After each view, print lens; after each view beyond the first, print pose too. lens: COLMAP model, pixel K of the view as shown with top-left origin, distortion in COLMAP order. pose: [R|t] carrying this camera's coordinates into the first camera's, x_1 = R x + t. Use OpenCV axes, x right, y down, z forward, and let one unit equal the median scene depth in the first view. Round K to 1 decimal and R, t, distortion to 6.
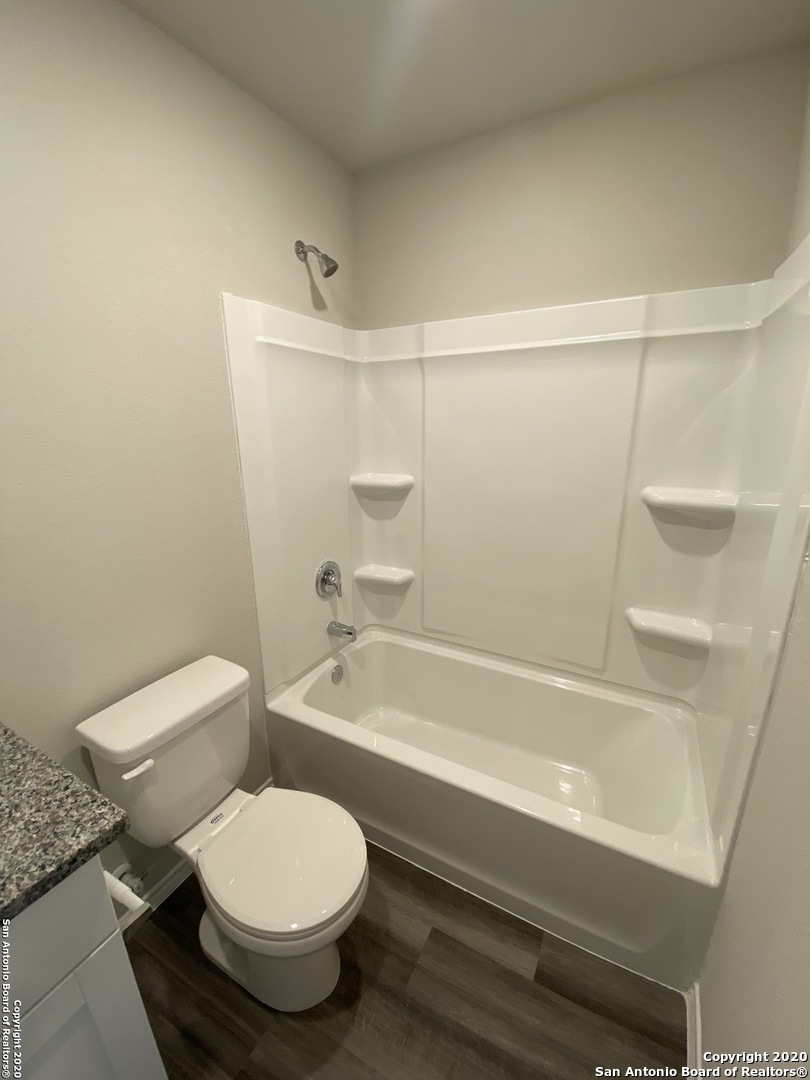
lens RADIAL K [[441.4, 0, 405.0], [0, 441.4, 540.0], [0, 0, 1]] dist [-0.008731, -0.000356]
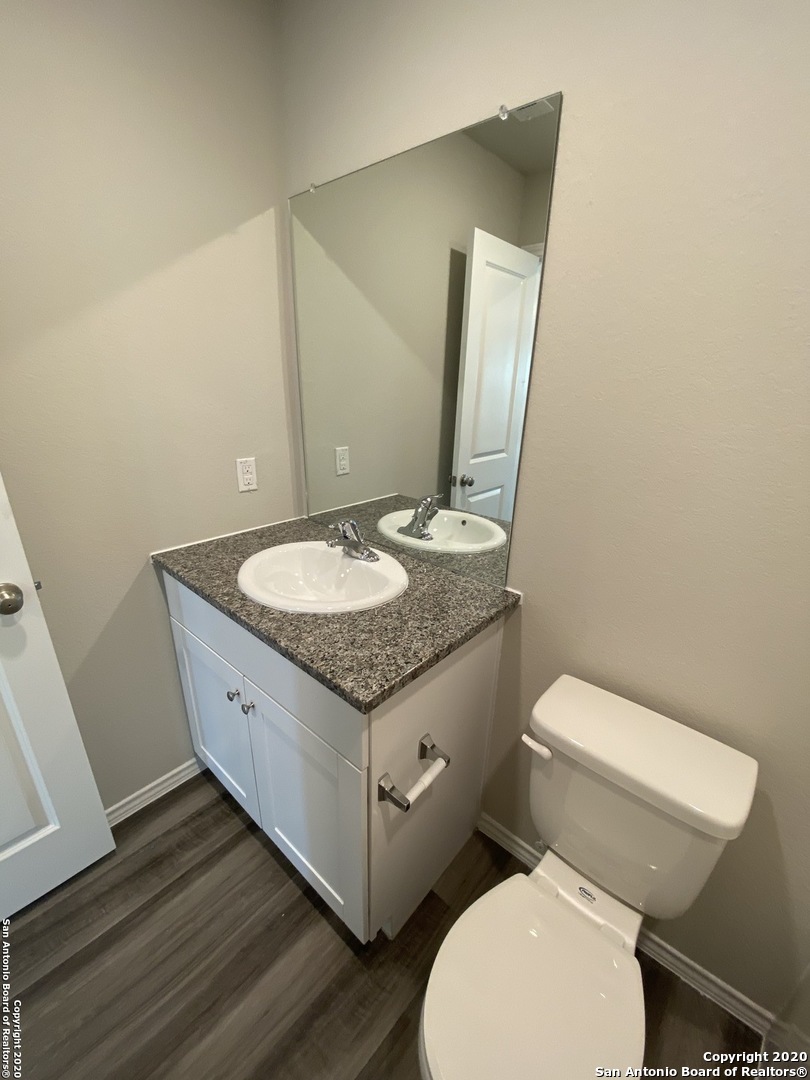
lens RADIAL K [[441.4, 0, 405.0], [0, 441.4, 540.0], [0, 0, 1]] dist [-0.008731, -0.000356]
pose [[-0.216969, 0.349724, -0.911382, 0.147665], [-0.295928, 0.866125, 0.402808, -0.144174], [0.930243, 0.357100, -0.084429, 0.632551]]
